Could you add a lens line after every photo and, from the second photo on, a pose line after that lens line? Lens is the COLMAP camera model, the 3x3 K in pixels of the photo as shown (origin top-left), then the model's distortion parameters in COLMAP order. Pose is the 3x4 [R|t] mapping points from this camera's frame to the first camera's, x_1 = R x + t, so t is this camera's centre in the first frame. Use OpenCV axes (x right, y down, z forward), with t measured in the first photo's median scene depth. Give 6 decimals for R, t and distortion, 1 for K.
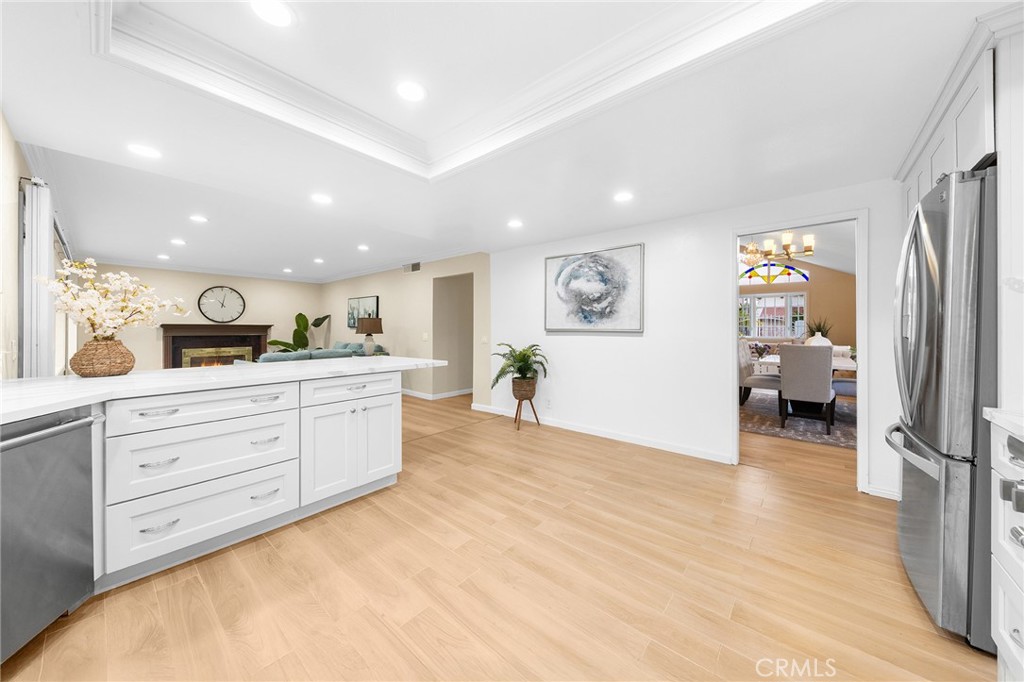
lens RADIAL K [[357.6, 0, 520.0], [0, 357.6, 325.0], [0, 0, 1]] dist [0.010571, -0.003245]
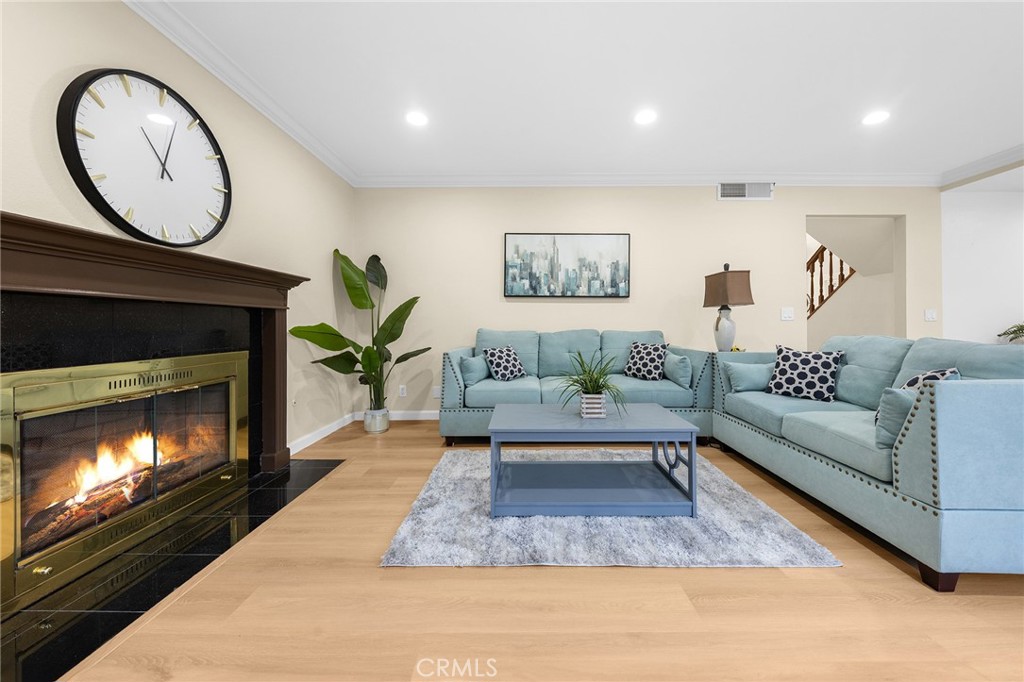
lens RADIAL K [[346.5, 0, 519.8], [0, 346.5, 320.2], [0, 0, 1]] dist [0.000201, -0.000503]
pose [[0.760978, -0.000705, 0.648777, -1.025309], [-0.005960, 0.999950, 0.008077, 0.046443], [-0.648750, -0.010014, 0.760935, 0.900661]]
